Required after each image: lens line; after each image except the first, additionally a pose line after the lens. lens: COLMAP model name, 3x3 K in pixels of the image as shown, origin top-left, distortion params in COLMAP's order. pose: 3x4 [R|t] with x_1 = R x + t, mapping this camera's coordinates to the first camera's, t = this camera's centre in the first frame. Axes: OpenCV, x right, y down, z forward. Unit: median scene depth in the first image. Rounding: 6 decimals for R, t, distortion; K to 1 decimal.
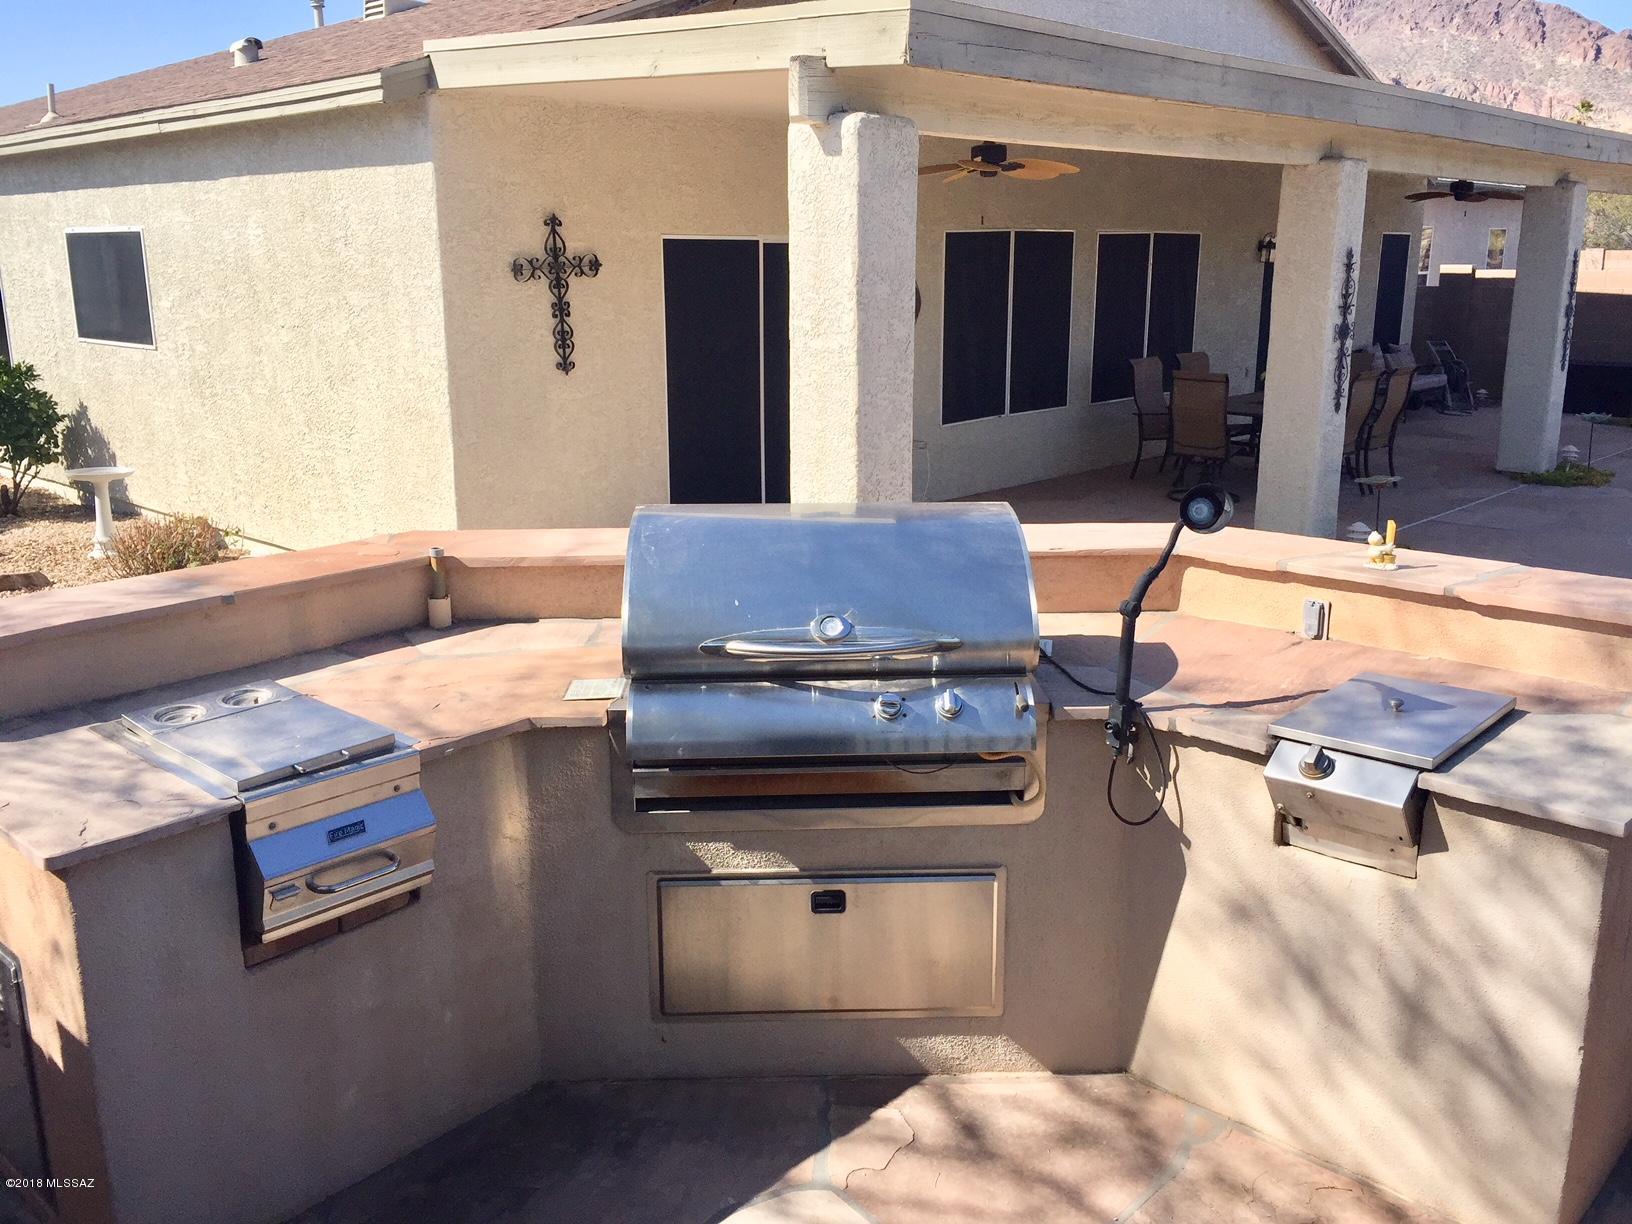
lens RADIAL K [[1405.6, 0, 814.8], [0, 1405.6, 587.1], [0, 0, 1]] dist [0.074152, -0.093362]
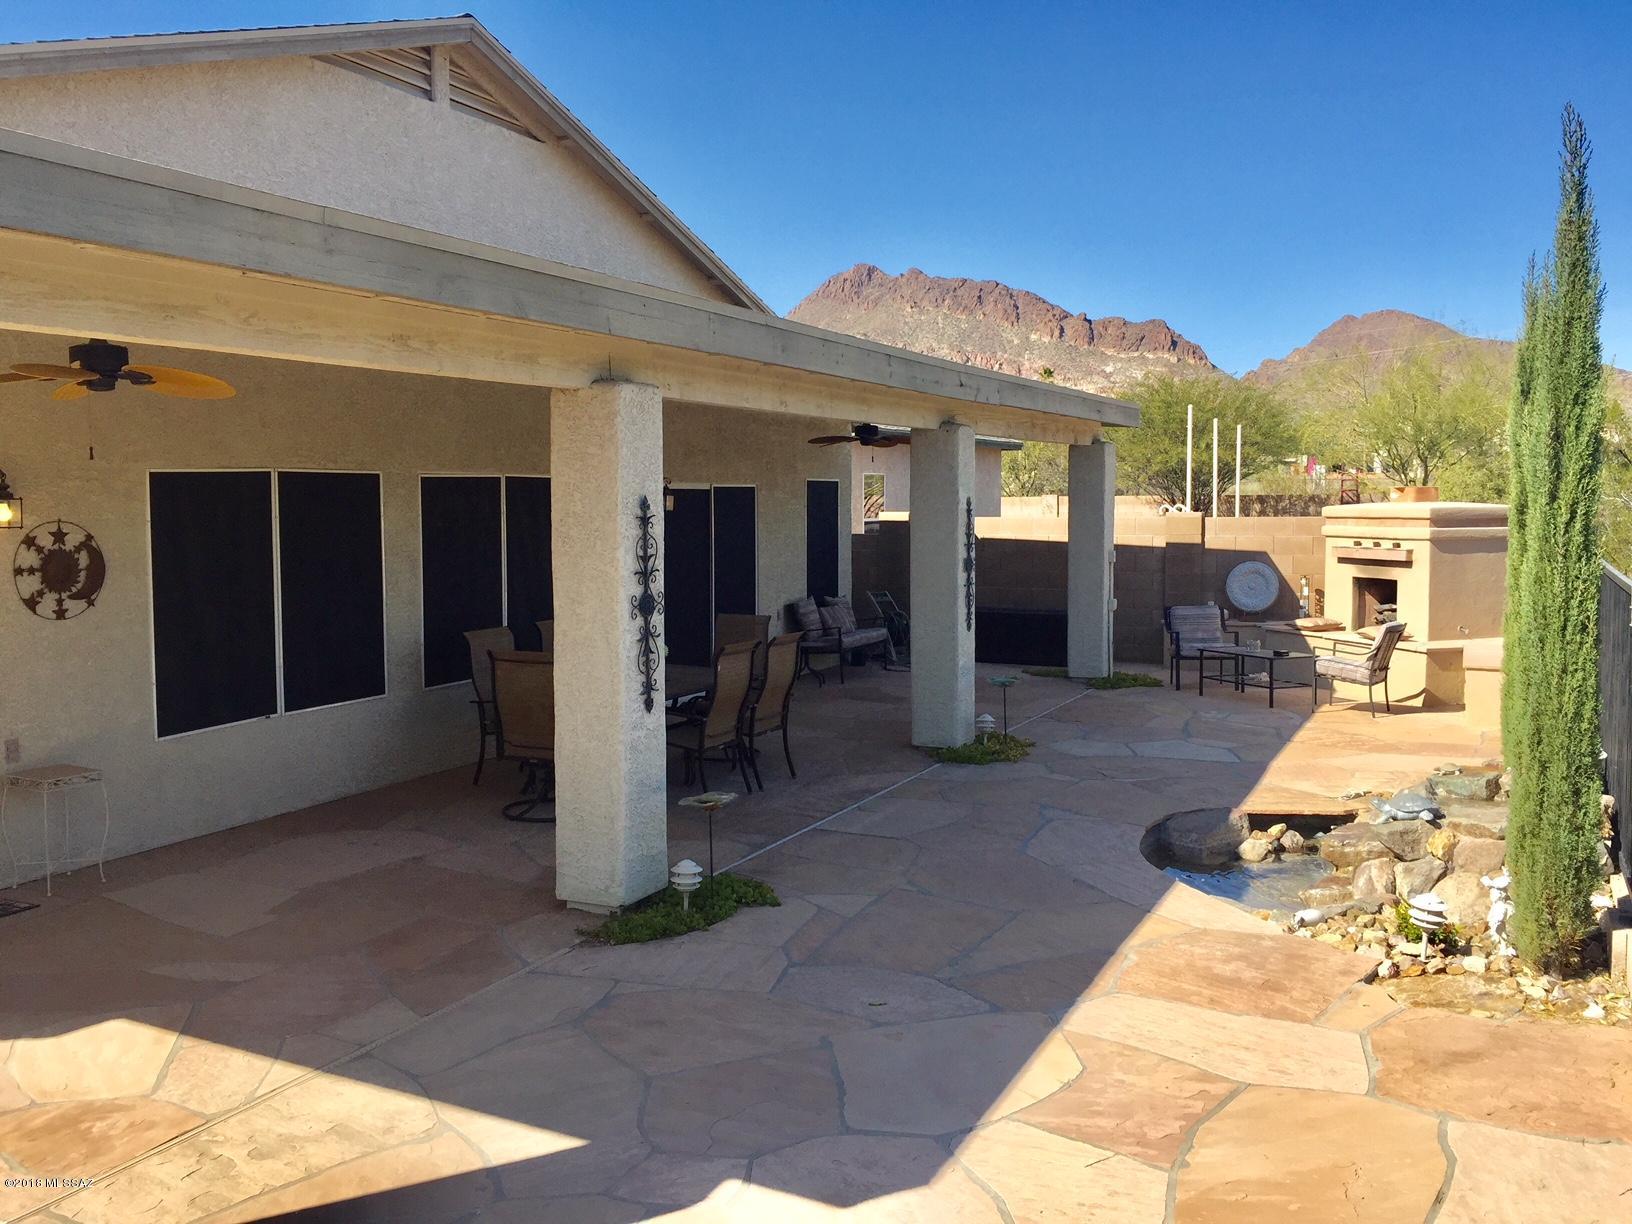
lens RADIAL K [[1405.6, 0, 814.8], [0, 1405.6, 587.1], [0, 0, 1]] dist [0.074152, -0.093362]
pose [[0.953387, -0.023148, 0.300861, 0.179864], [0.073265, 0.984975, -0.156383, -0.051280], [-0.292721, 0.171136, 0.940759, 0.211177]]
